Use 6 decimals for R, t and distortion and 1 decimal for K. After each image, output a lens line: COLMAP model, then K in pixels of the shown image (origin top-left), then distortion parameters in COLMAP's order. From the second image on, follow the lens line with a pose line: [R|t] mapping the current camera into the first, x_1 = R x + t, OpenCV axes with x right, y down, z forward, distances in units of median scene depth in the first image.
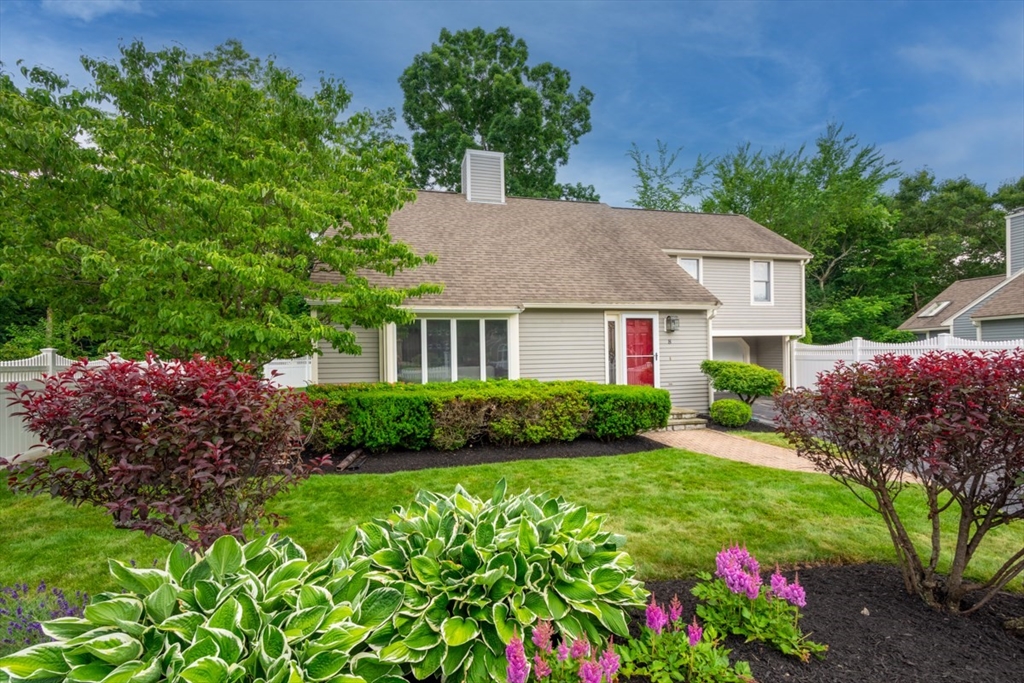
lens RADIAL K [[451.2, 0, 512.3], [0, 451.2, 334.9], [0, 0, 1]] dist [0.002232, -0.000362]
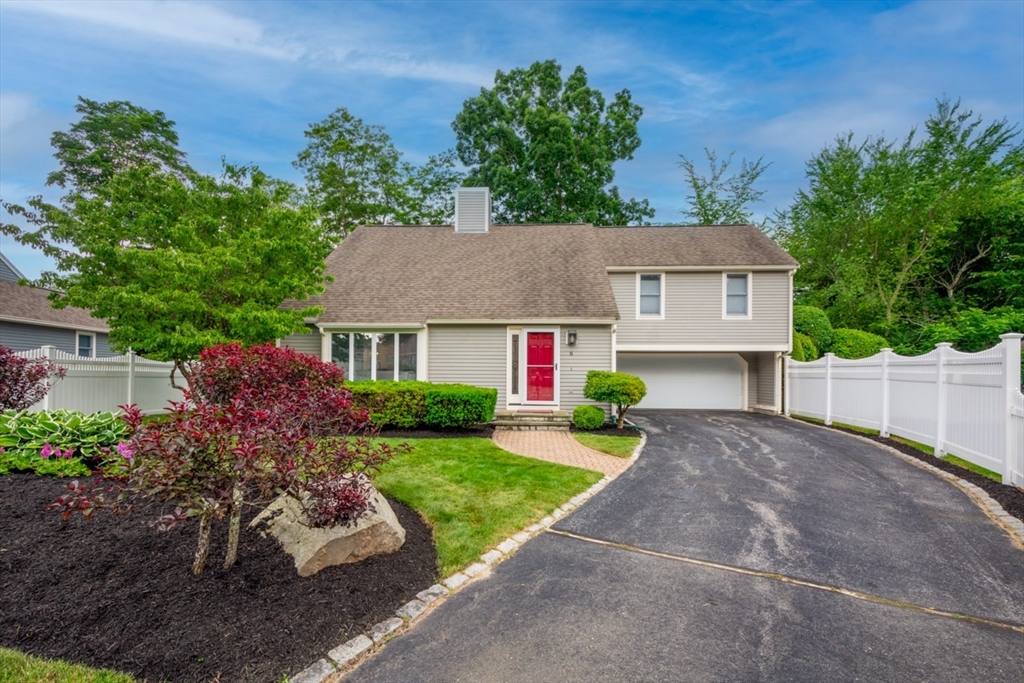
lens RADIAL K [[456.1, 0, 511.6], [0, 456.1, 346.3], [0, 0, 1]] dist [0.003718, -0.000656]
pose [[0.955082, 0.006687, -0.296268, 0.538440], [-0.010589, 0.999877, -0.011566, 0.011943], [0.296154, 0.014183, 0.955035, -0.101419]]
